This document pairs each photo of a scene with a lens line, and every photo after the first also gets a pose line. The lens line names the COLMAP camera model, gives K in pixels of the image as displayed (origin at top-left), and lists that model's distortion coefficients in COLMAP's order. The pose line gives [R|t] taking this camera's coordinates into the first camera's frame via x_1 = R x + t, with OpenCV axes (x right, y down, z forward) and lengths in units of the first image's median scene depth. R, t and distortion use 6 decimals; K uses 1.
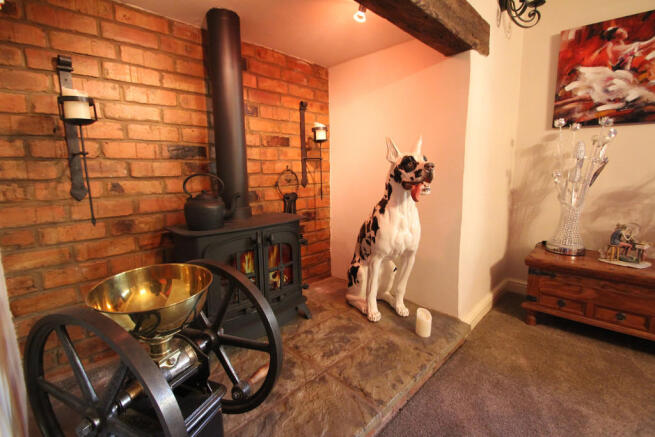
lens RADIAL K [[304.2, 0, 330.3], [0, 304.2, 214.9], [0, 0, 1]] dist [0.000007, -0.001614]
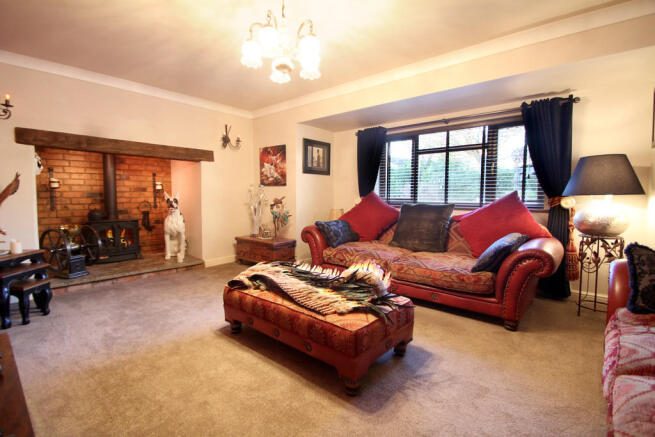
lens RADIAL K [[304.2, 0, 324.2], [0, 304.2, 217.2], [0, 0, 1]] dist [0.000007, -0.001614]
pose [[0.998496, 0.013930, 0.053020, 1.522359], [-0.009677, 0.996777, -0.079640, 0.201867], [-0.053958, 0.079007, 0.995413, -1.910428]]
